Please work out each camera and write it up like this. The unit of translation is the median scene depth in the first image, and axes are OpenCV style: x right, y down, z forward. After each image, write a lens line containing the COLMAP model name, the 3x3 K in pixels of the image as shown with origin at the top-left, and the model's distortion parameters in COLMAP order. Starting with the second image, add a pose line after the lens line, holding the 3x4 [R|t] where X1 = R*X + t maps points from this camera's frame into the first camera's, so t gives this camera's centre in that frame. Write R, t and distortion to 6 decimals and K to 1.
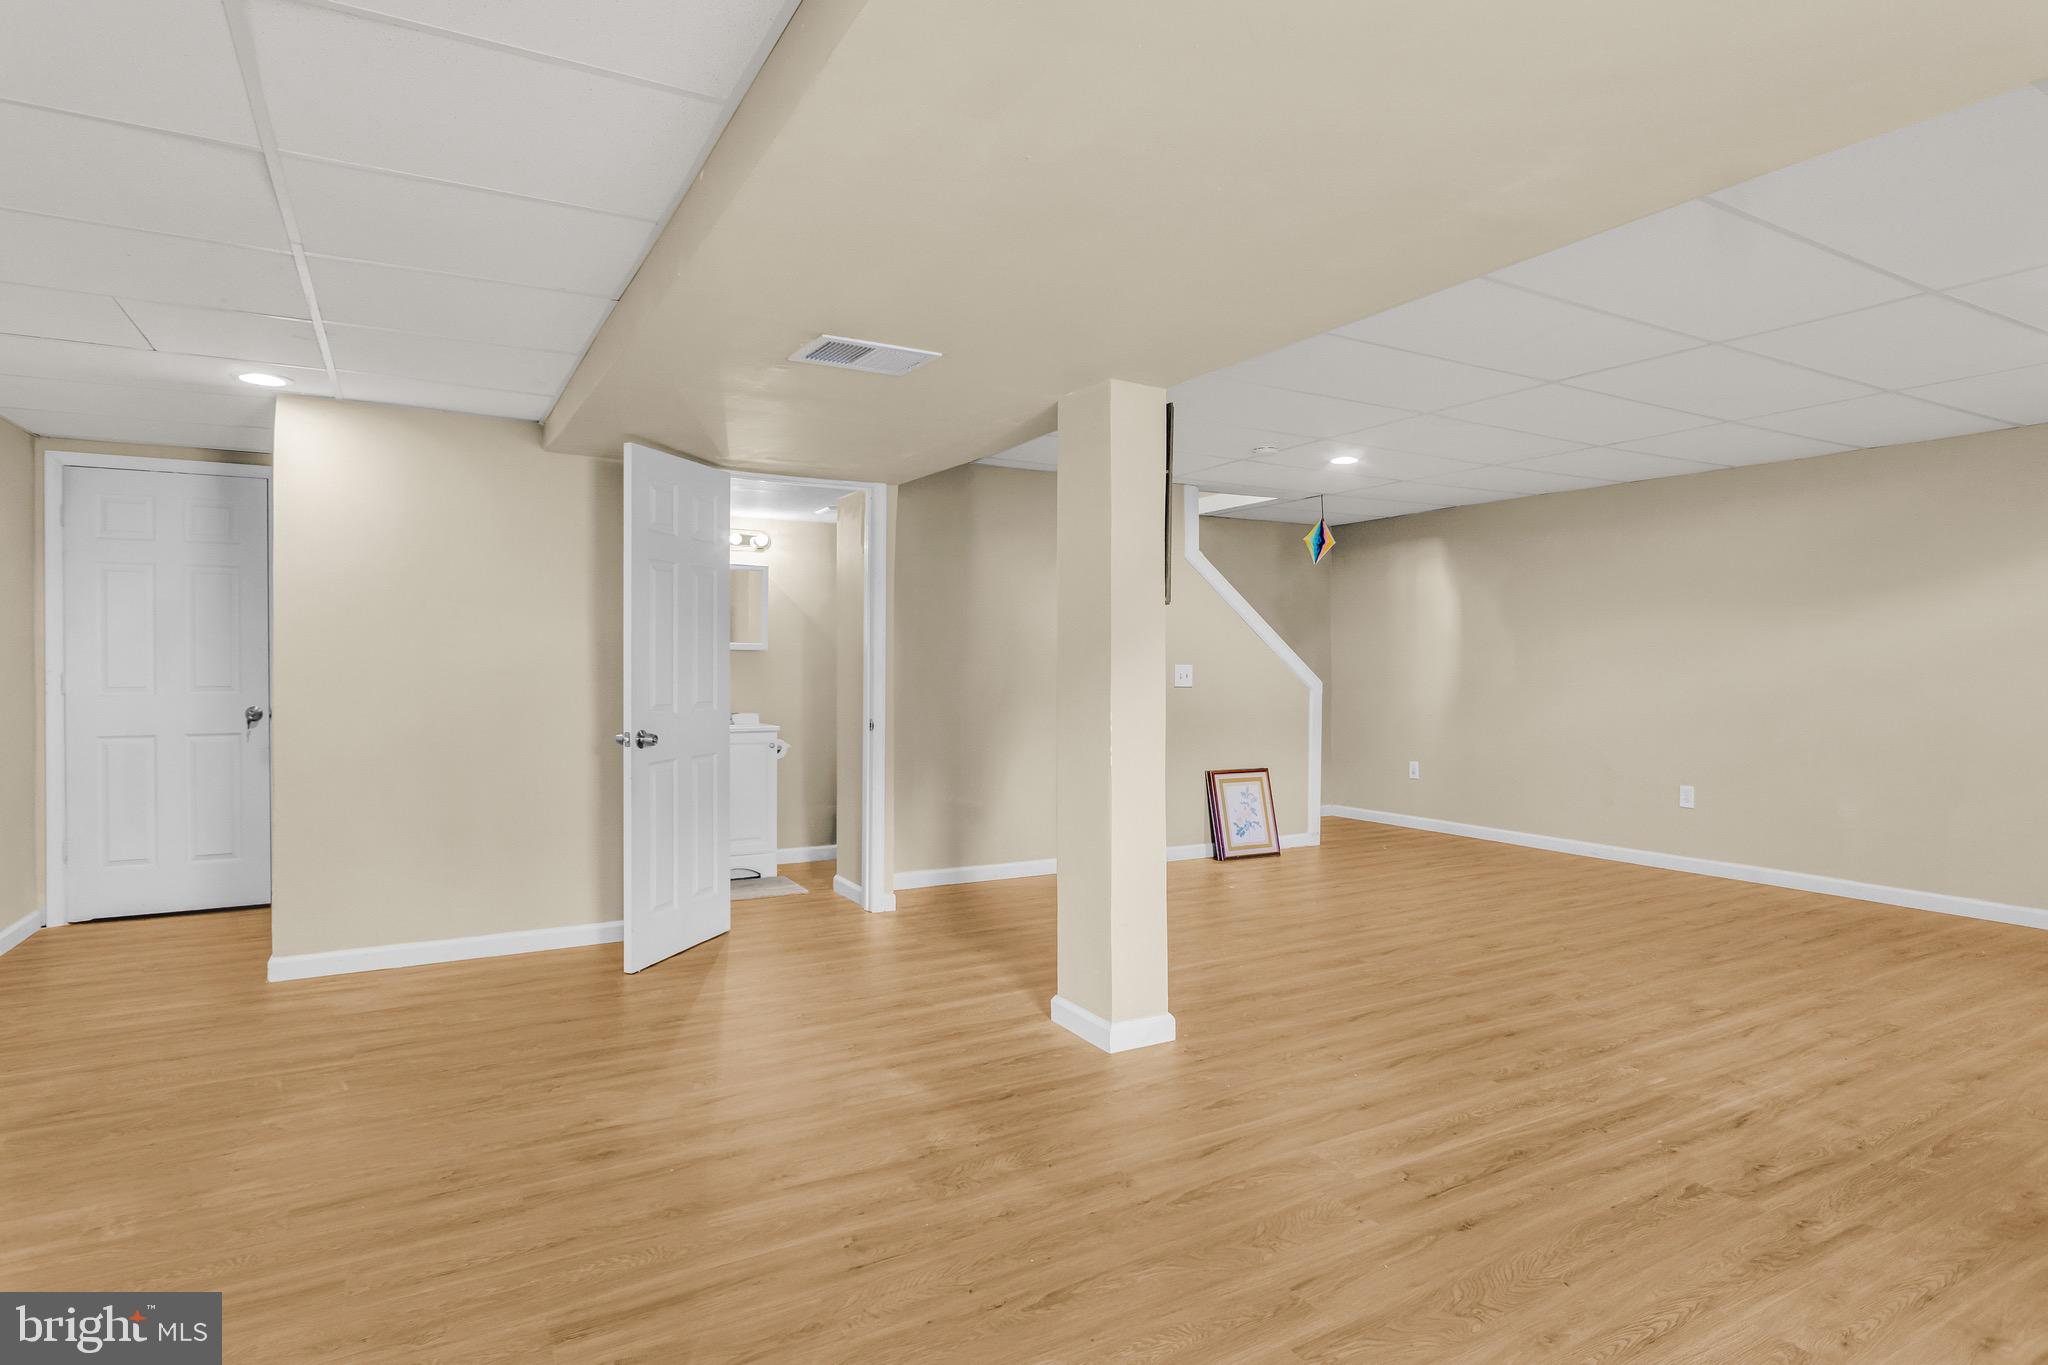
lens RADIAL K [[1088.9, 0, 1032.1], [0, 1088.9, 651.2], [0, 0, 1]] dist [-0.007613, -0.000224]
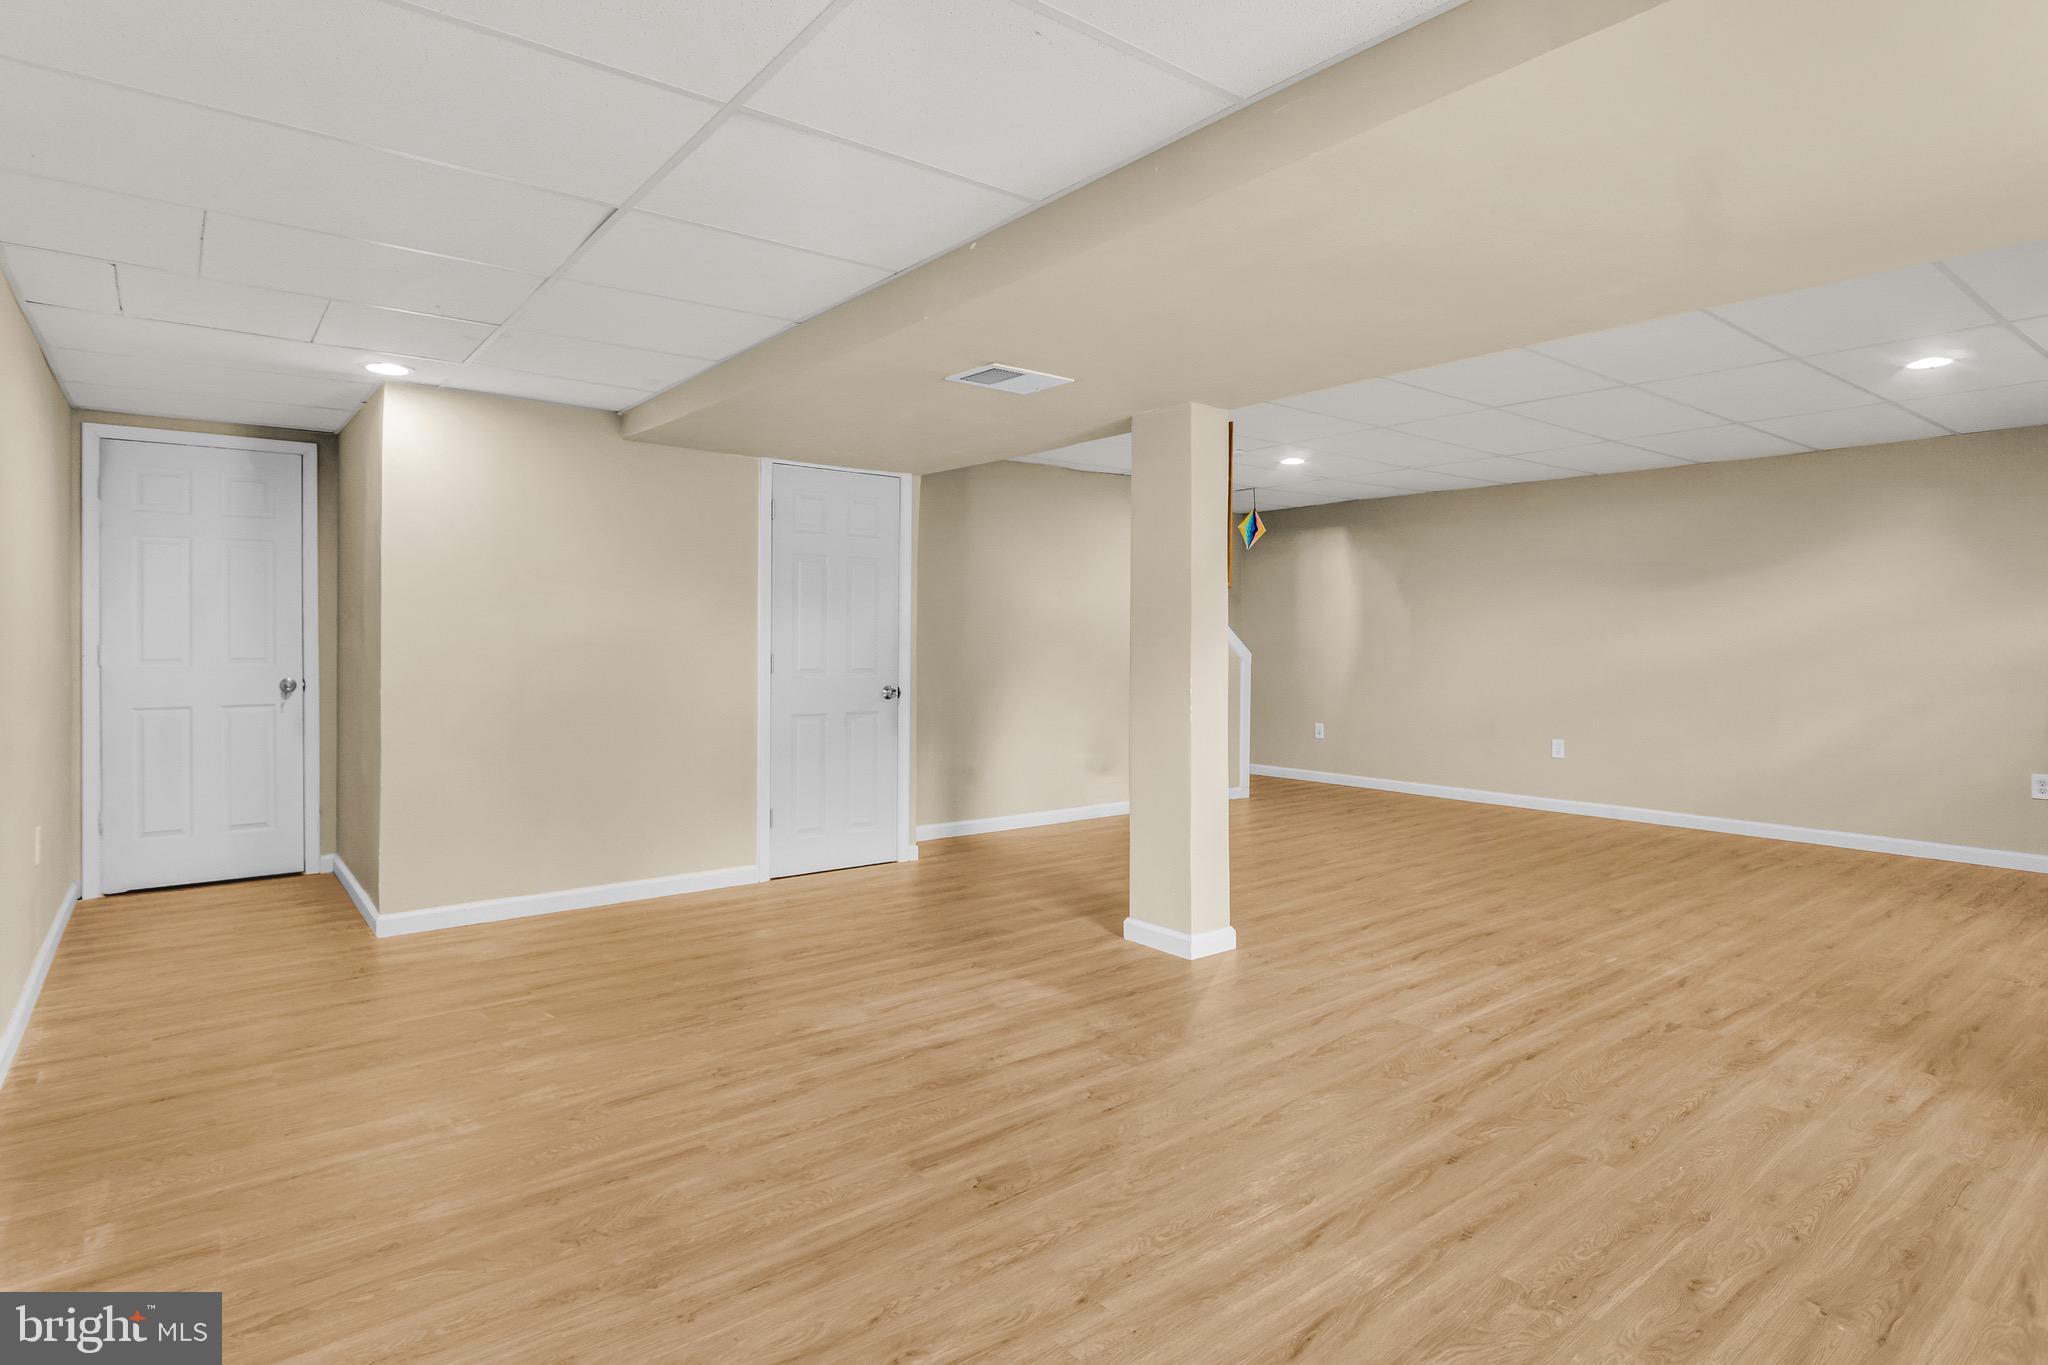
lens RADIAL K [[1076.2, 0, 1022.3], [0, 1076.2, 617.9], [0, 0, 1]] dist [-0.002133, -0.010100]
pose [[0.989037, 0.003528, 0.147623, -0.291318], [-0.002666, 0.999978, -0.006035, -0.001954], [-0.147641, 0.005575, 0.989025, -0.154604]]
